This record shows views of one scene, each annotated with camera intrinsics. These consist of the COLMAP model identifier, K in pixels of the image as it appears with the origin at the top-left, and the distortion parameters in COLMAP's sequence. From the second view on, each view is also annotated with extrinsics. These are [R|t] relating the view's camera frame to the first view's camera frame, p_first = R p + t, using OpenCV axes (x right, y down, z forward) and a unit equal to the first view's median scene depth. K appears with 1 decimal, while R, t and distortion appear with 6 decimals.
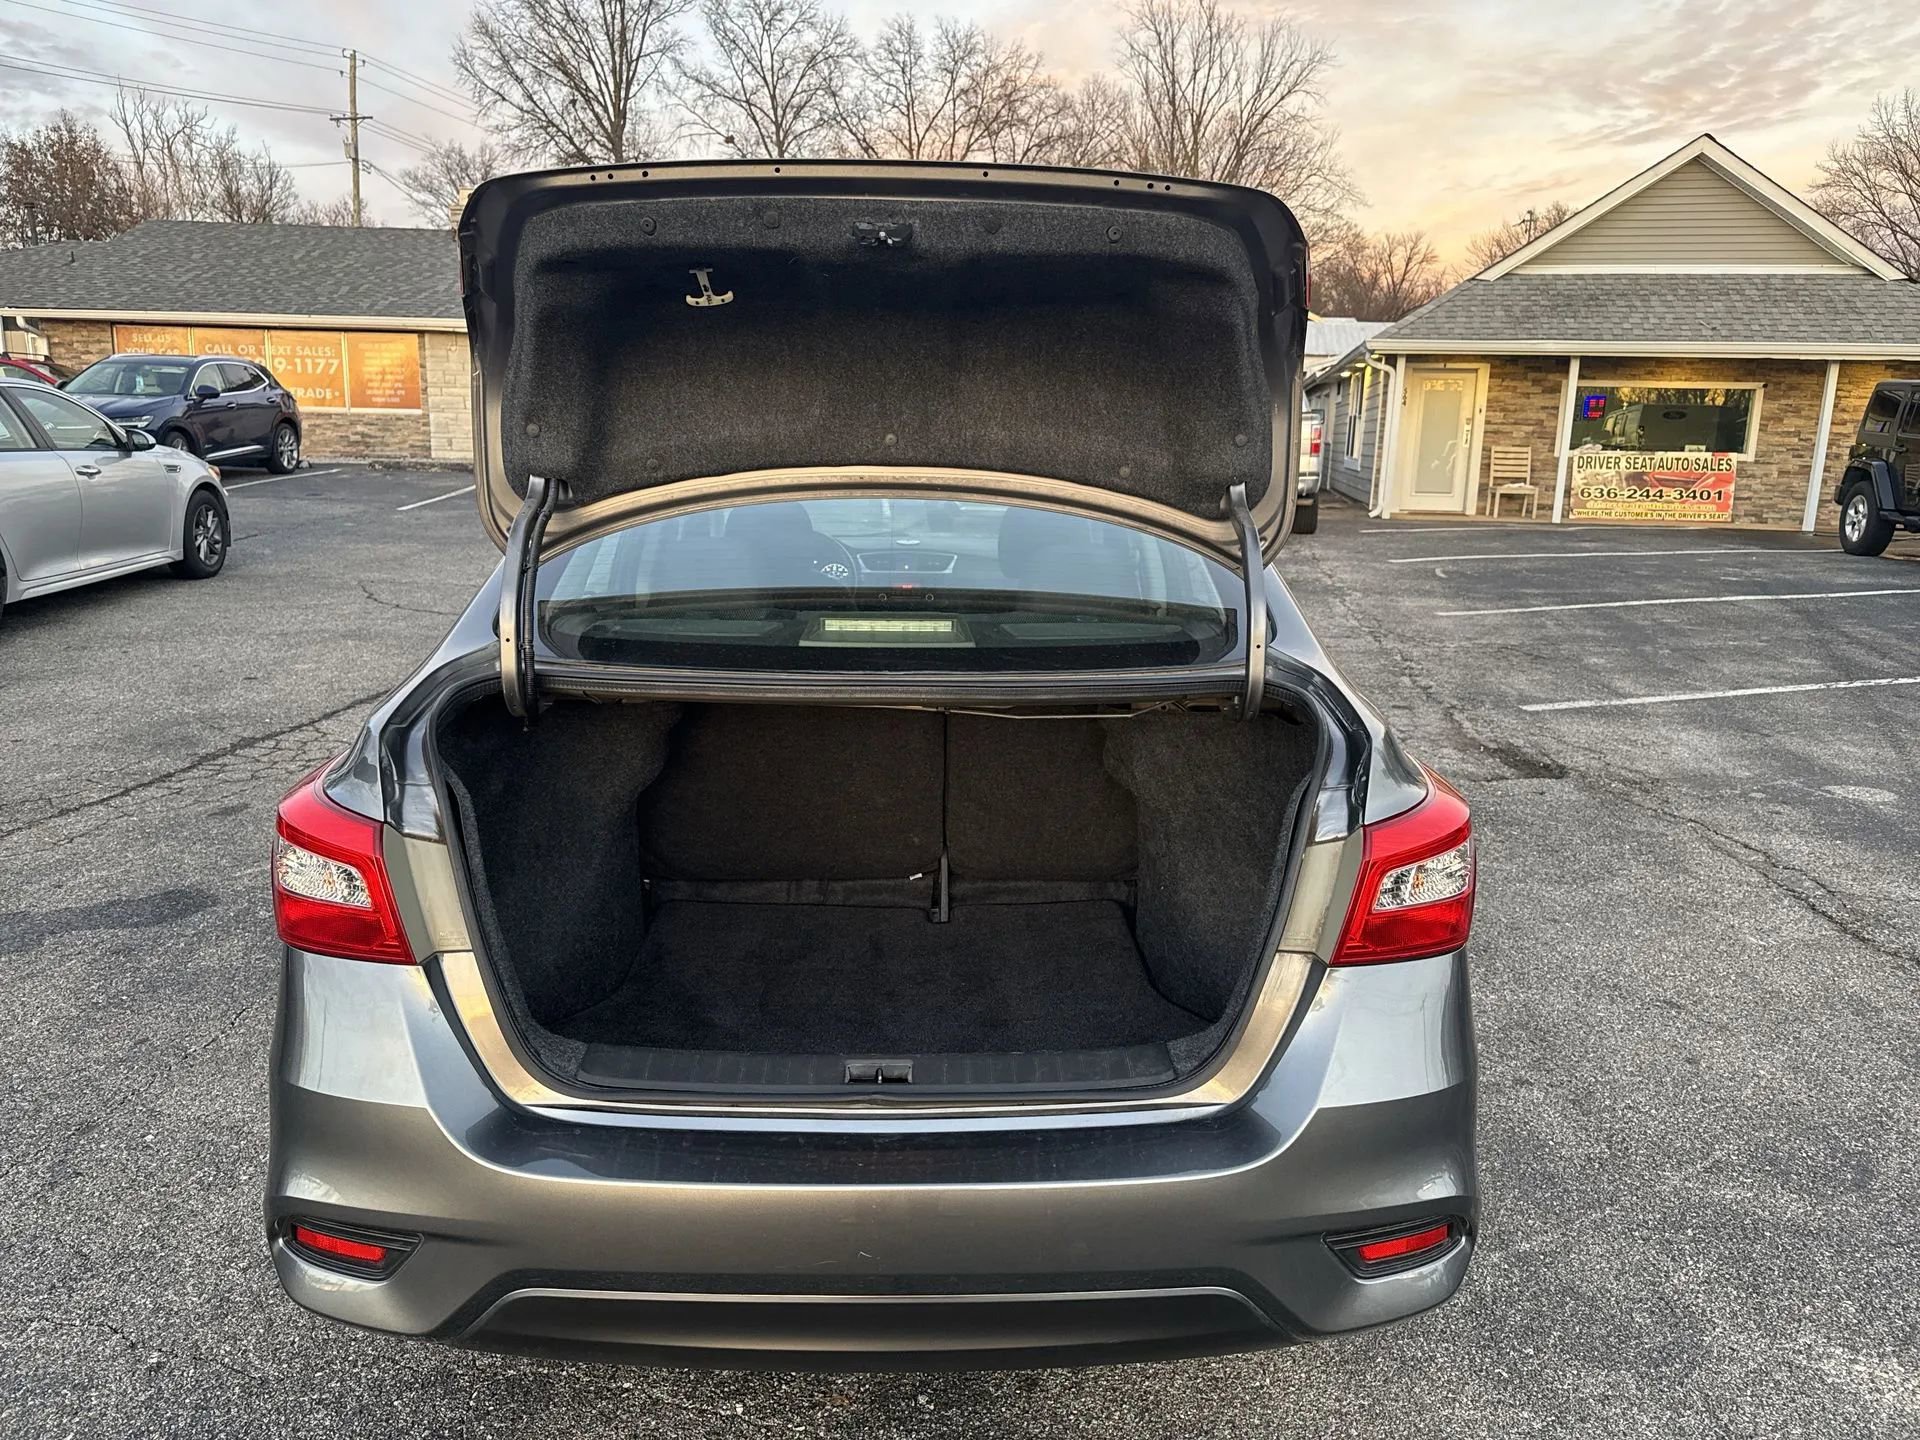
lens RADIAL K [[1355.5, 0, 953.1], [0, 1355.5, 724.6], [0, 0, 1]] dist [0.000303, 0.000456]
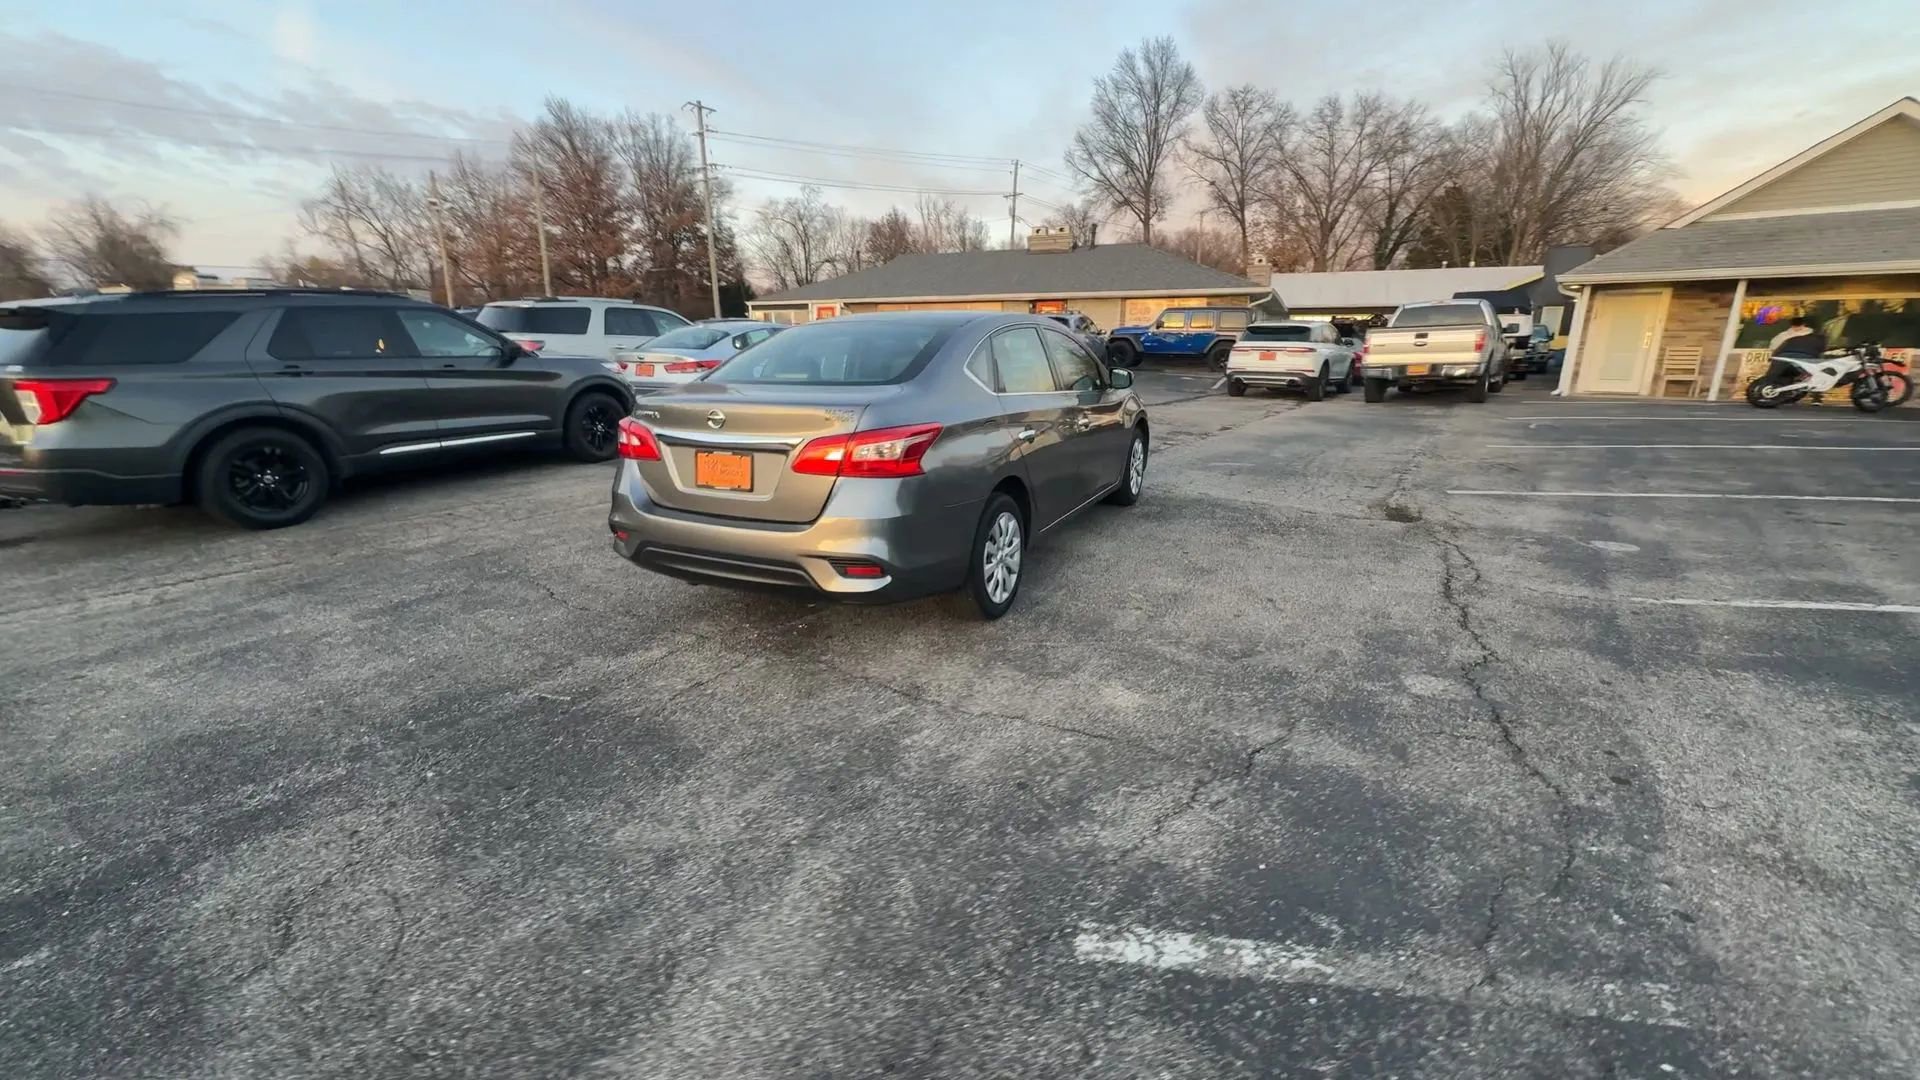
lens RADIAL K [[742.0, 0, 956.7], [0, 742.0, 540.1], [0, 0, 1]] dist [-0.001721, -0.000191]
pose [[0.884669, 0.099283, -0.455527, 0.029396], [-0.084028, 0.995017, 0.053677, 0.004673], [0.458586, -0.009209, 0.888602, -0.009263]]
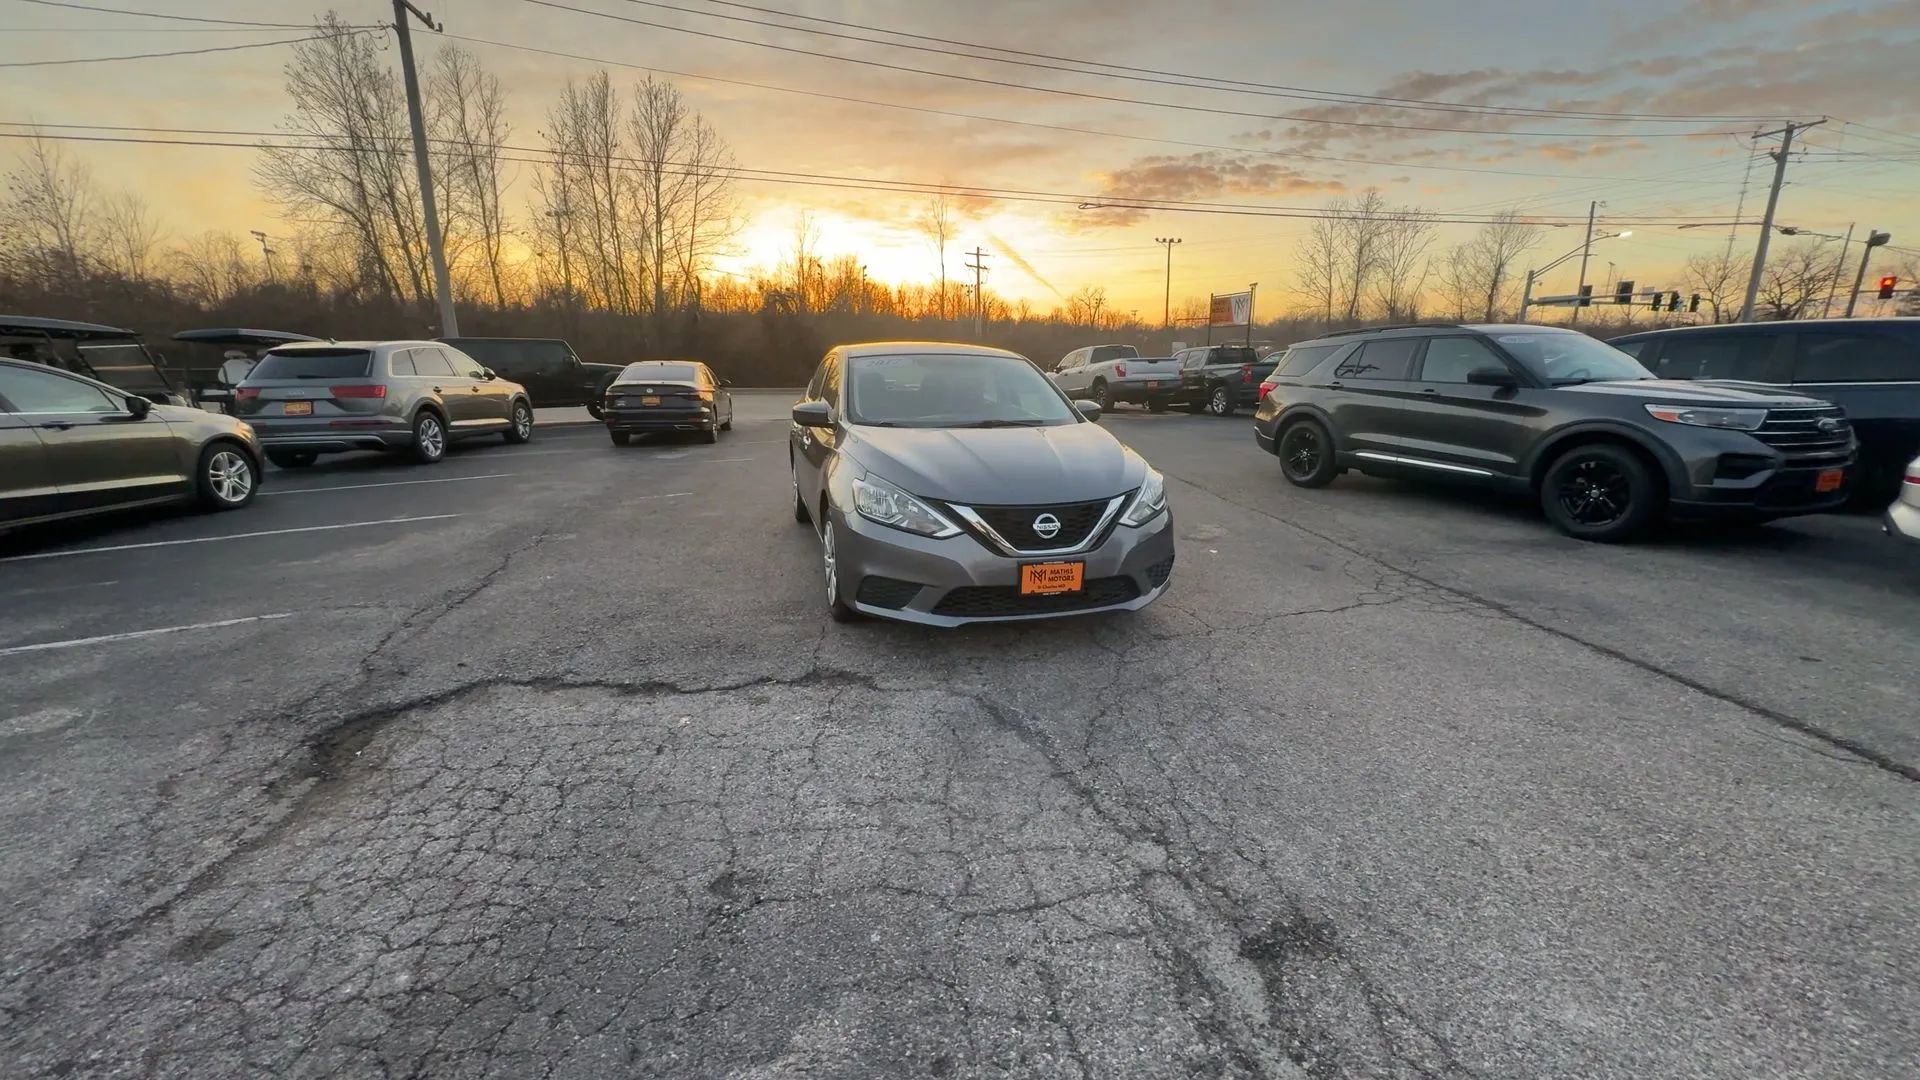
lens RADIAL K [[742.0, 0, 966.5], [0, 742.0, 546.1], [0, 0, 1]] dist [-0.001721, -0.000191]
pose [[-0.964724, 0.040343, -0.260152, 0.013638], [-0.082878, 0.891401, 0.445573, -0.025966], [0.249876, 0.451416, -0.856613, 0.118190]]
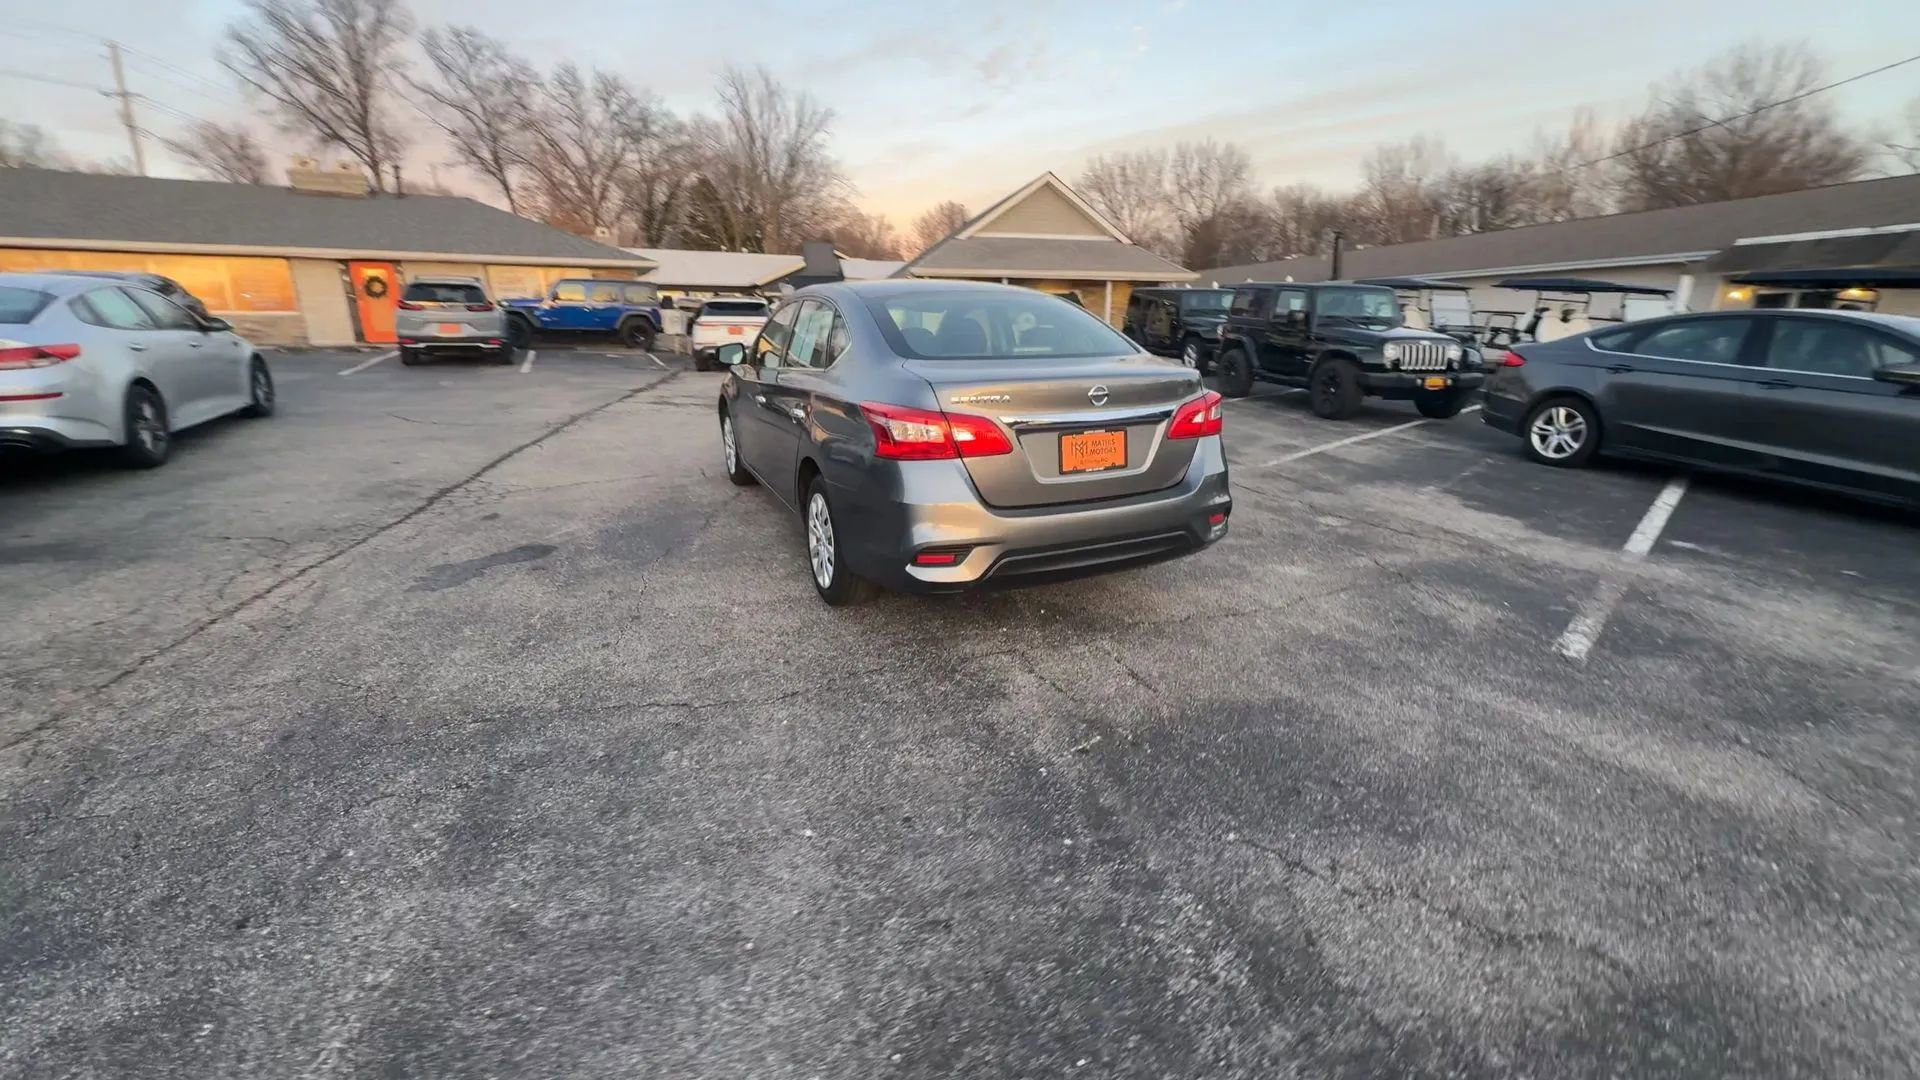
lens RADIAL K [[742.0, 0, 963.7], [0, 742.0, 537.0], [0, 0, 1]] dist [-0.001721, -0.000191]
pose [[0.914017, -0.128390, 0.384823, -0.022938], [0.102000, 0.990856, 0.088317, 0.004498], [-0.392644, -0.041472, 0.918755, -0.011483]]
